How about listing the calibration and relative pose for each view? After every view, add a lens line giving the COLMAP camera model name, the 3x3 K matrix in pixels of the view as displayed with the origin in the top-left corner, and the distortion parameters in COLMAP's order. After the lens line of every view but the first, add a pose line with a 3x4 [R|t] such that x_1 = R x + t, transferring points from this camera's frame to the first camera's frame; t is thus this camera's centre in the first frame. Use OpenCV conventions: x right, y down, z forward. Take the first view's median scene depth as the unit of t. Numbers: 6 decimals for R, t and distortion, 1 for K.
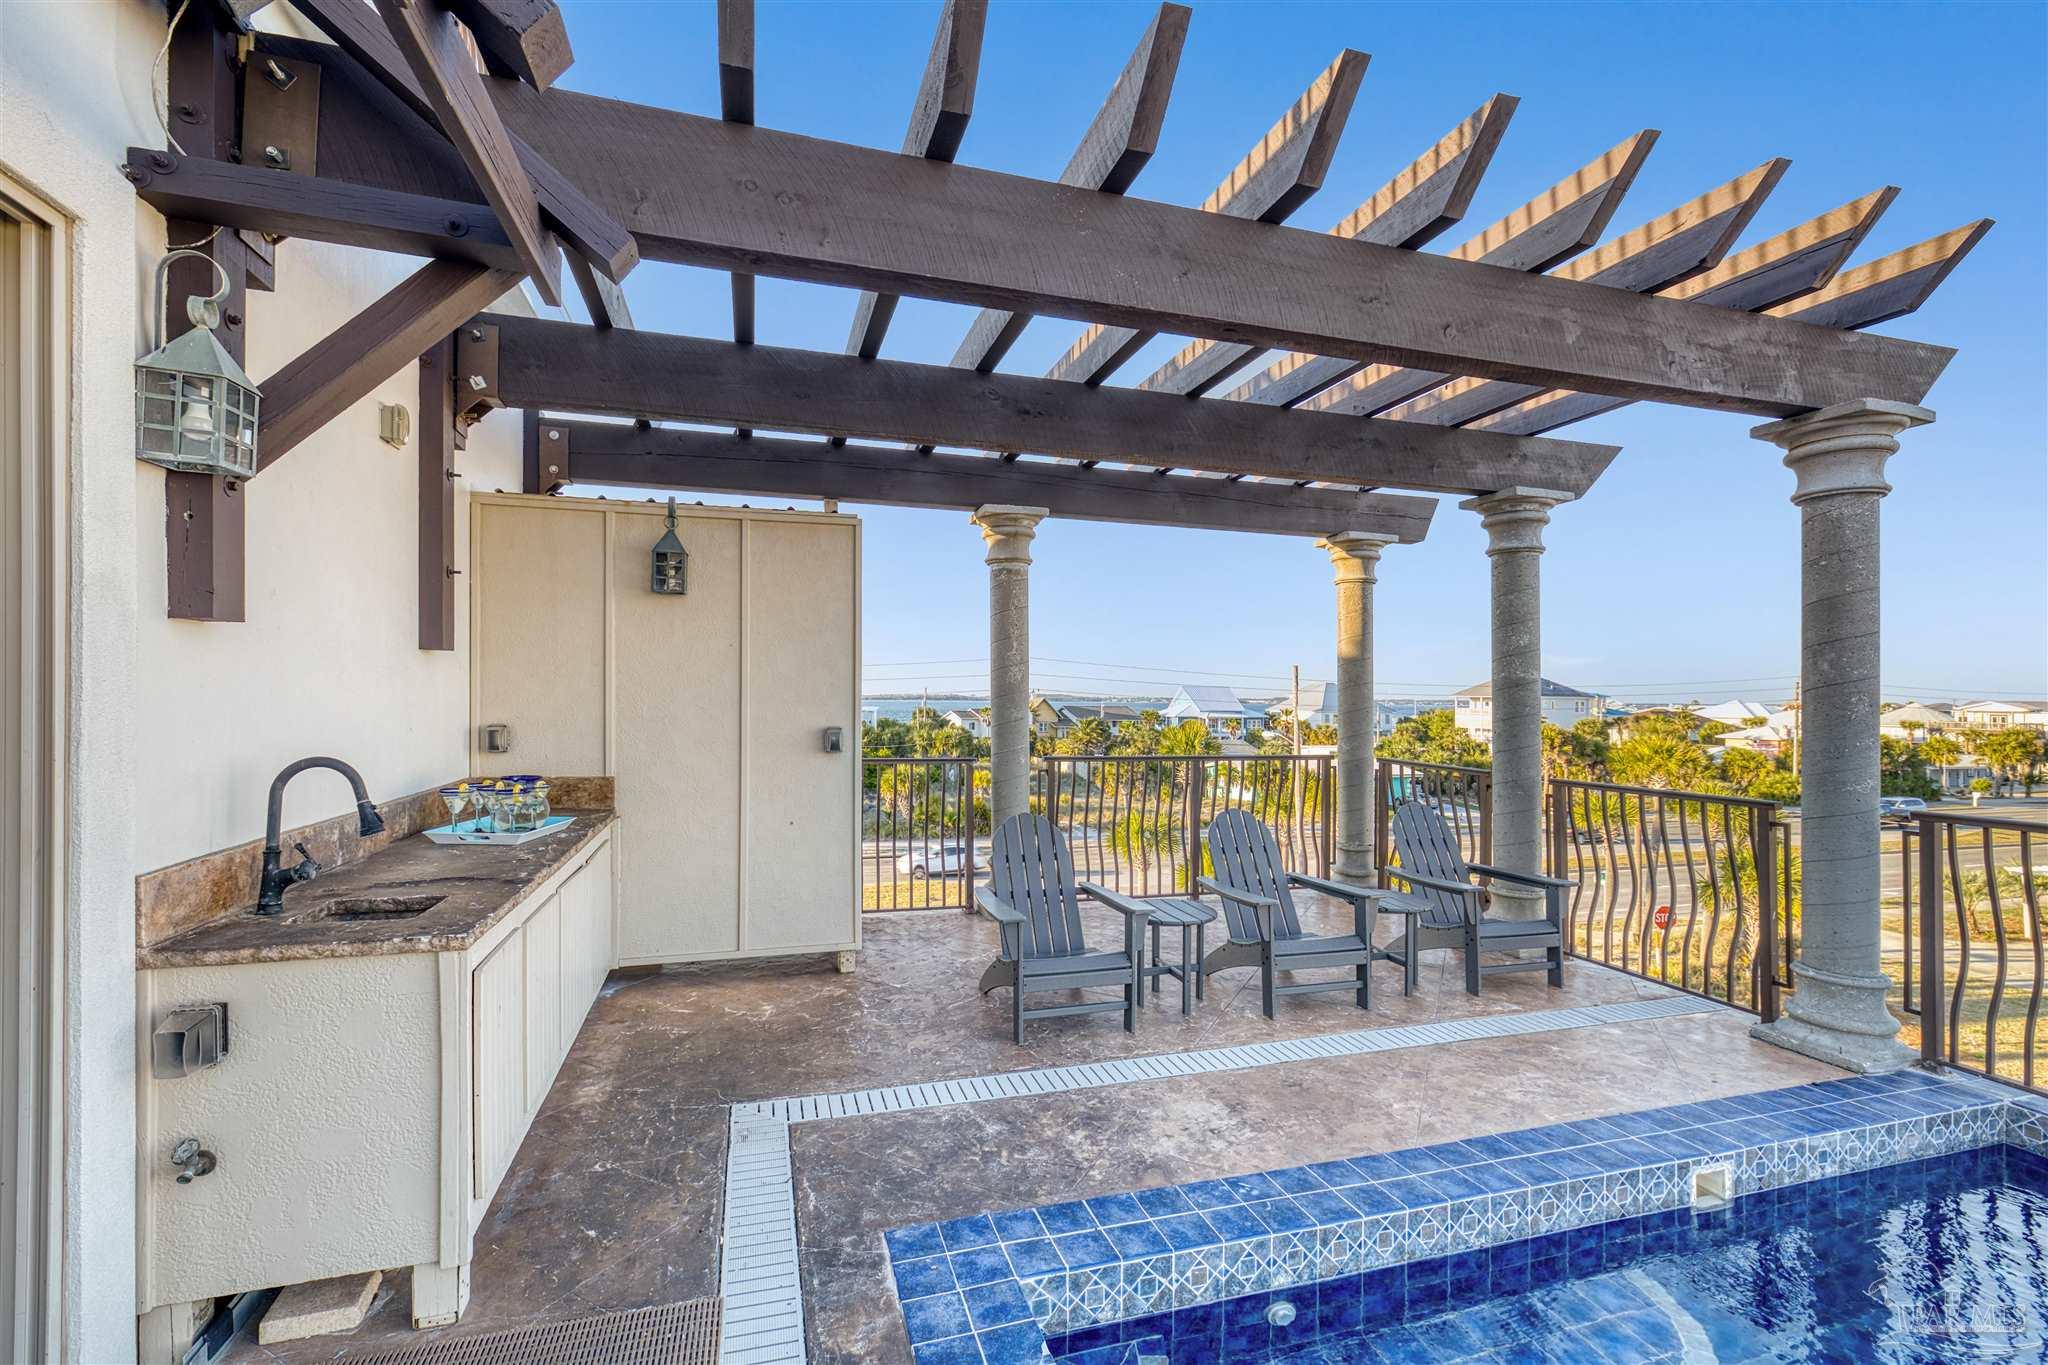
lens RADIAL K [[880.6, 0, 1020.3], [0, 880.6, 689.8], [0, 0, 1]] dist [0.001169, 0.000679]
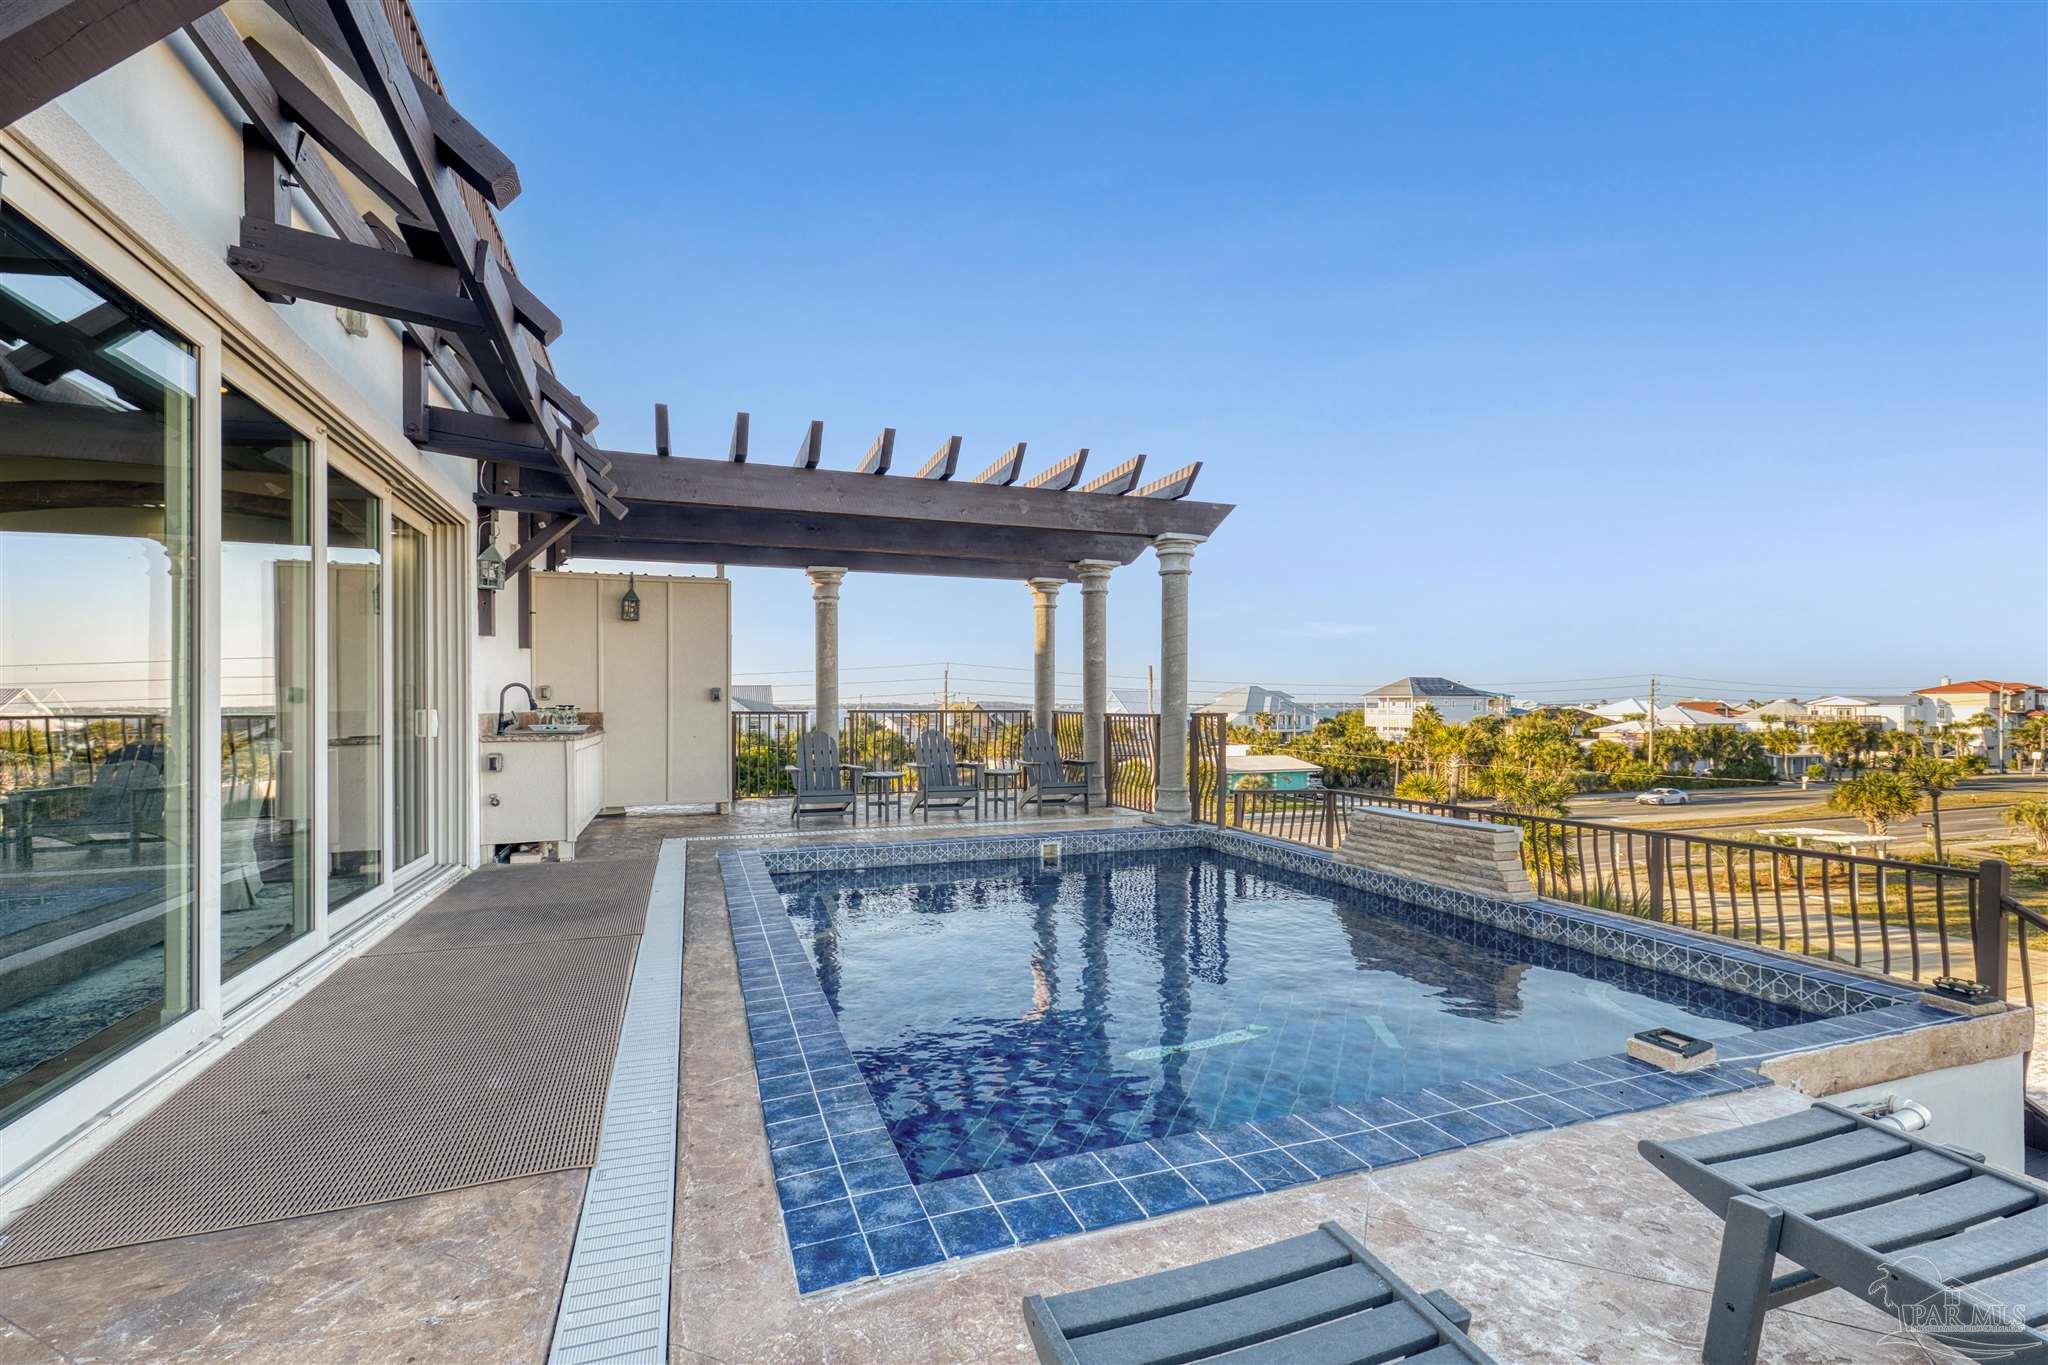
lens RADIAL K [[880.6, 0, 1015.0], [0, 880.6, 684.9], [0, 0, 1]] dist [0.001169, 0.000679]
pose [[0.998278, -0.010646, 0.057684, 0.254966], [0.011461, 0.999839, -0.013809, 0.053914], [-0.057528, 0.014446, 0.998239, -0.749412]]
